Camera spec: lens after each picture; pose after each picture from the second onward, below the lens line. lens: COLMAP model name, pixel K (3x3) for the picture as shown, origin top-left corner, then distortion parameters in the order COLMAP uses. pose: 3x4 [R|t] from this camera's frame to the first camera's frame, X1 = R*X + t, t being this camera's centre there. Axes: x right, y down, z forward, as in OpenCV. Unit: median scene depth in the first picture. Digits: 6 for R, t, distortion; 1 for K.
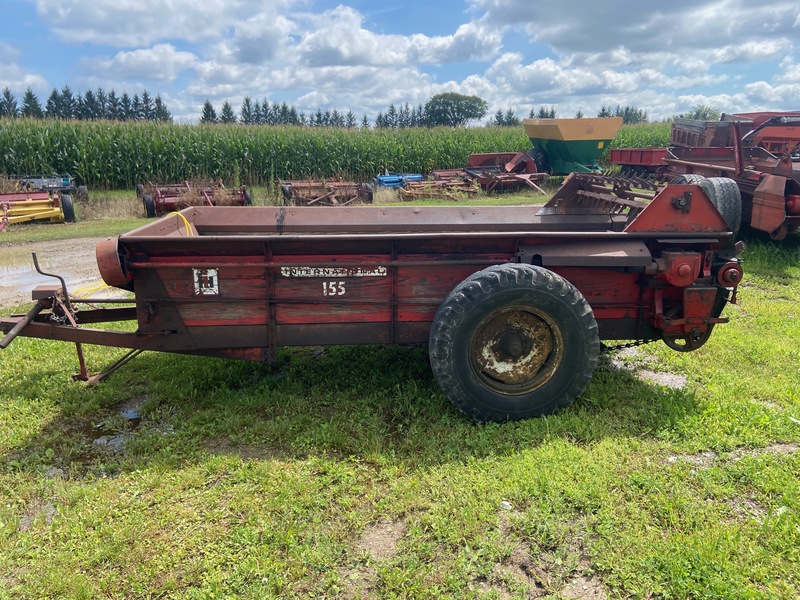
lens RADIAL K [[595.5, 0, 393.1], [0, 595.5, 297.7], [0, 0, 1]] dist [0.096388, -0.108163]
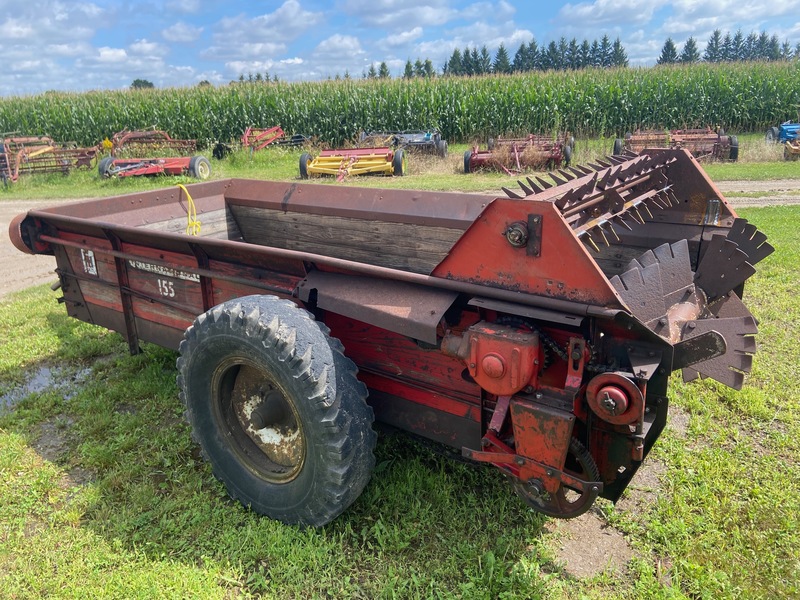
lens RADIAL K [[595.5, 0, 393.1], [0, 595.5, 297.7], [0, 0, 1]] dist [0.096388, -0.108163]
pose [[0.761738, 0.173407, -0.624248, 0.188524], [-0.121109, 0.984644, 0.125737, -0.040857], [0.636465, -0.020177, 0.771041, 0.143698]]
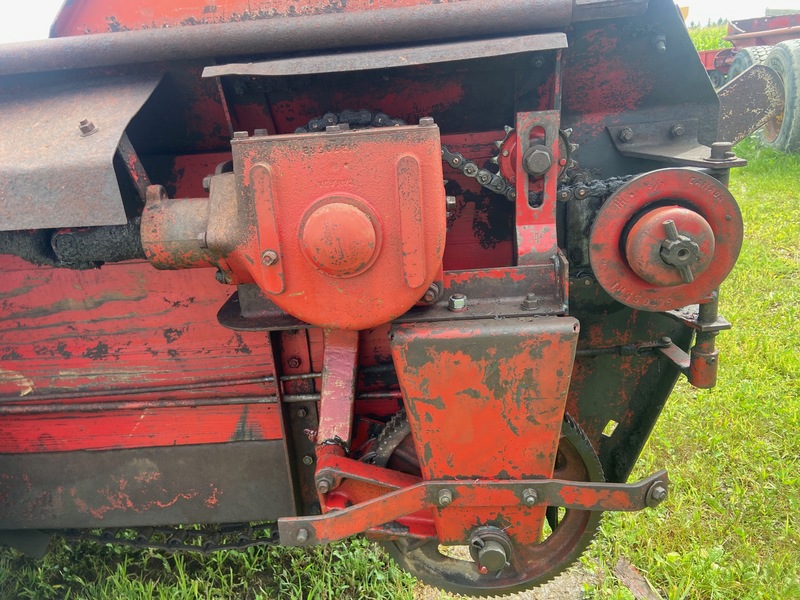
lens RADIAL K [[595.5, 0, 393.1], [0, 595.5, 297.7], [0, 0, 1]] dist [0.096388, -0.108163]
pose [[0.990478, -0.043143, -0.130736, 0.134192], [0.053018, 0.995921, 0.073013, -0.010438], [0.127053, -0.079249, 0.988725, 0.218634]]
